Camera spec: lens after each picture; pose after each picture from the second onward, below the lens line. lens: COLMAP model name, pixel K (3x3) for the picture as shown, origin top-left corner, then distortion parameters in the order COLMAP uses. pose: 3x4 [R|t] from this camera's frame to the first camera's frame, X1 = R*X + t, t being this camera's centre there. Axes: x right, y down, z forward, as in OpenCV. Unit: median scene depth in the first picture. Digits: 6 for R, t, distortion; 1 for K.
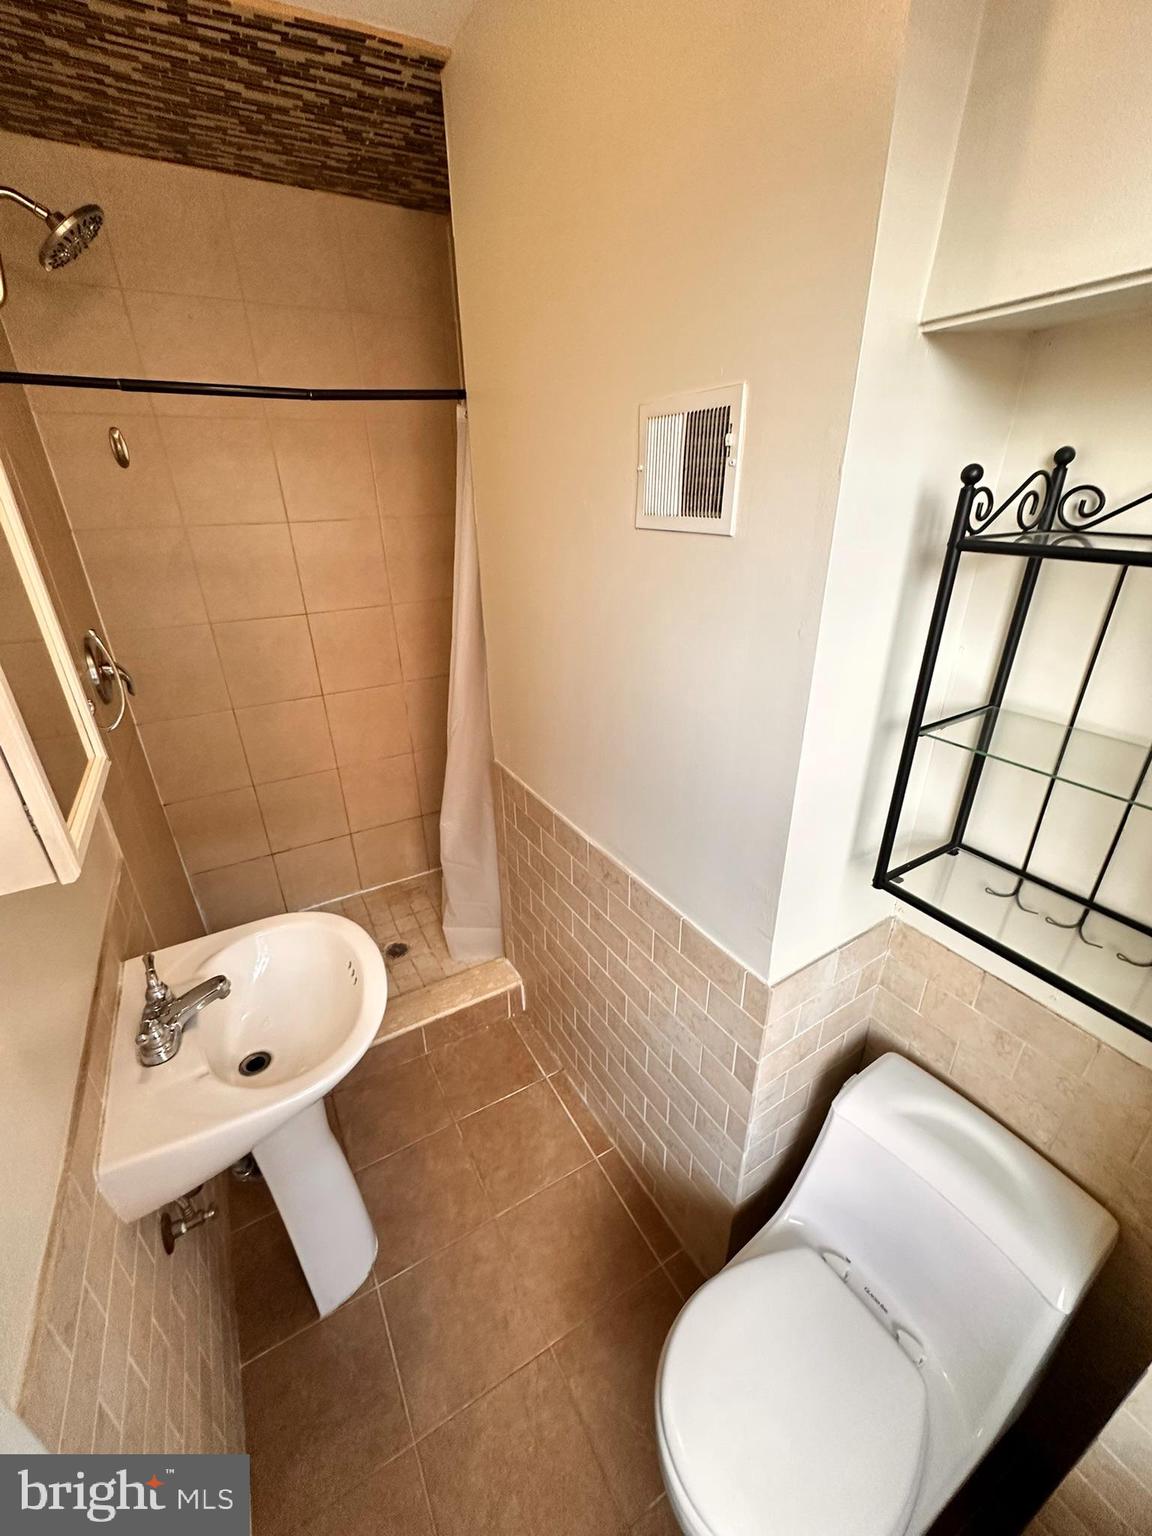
lens RADIAL K [[615.6, 0, 575.5], [0, 615.6, 769.8], [0, 0, 1]] dist [-0.003561, 0.000749]
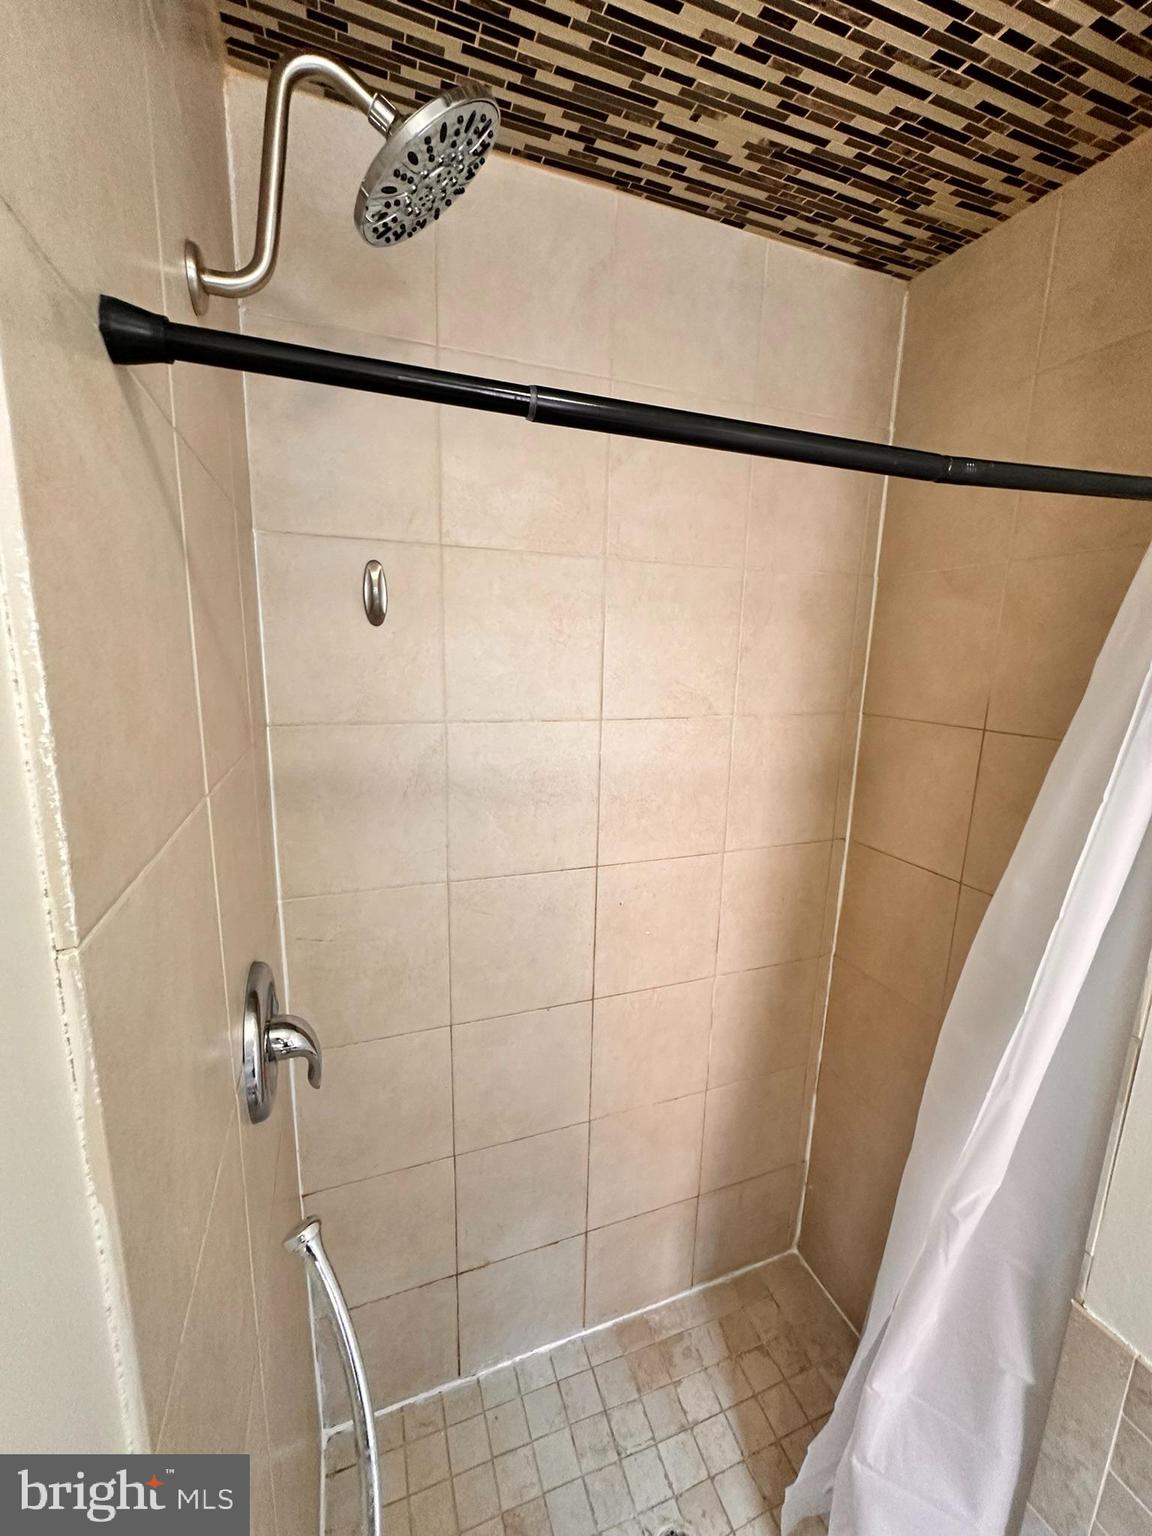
lens RADIAL K [[615.6, 0, 573.3], [0, 615.6, 768.2], [0, 0, 1]] dist [-0.003561, 0.000749]
pose [[0.985406, 0.069114, -0.155558, -0.492825], [-0.104369, 0.967243, -0.231403, -0.270409], [0.134469, 0.244262, 0.960341, 0.549201]]
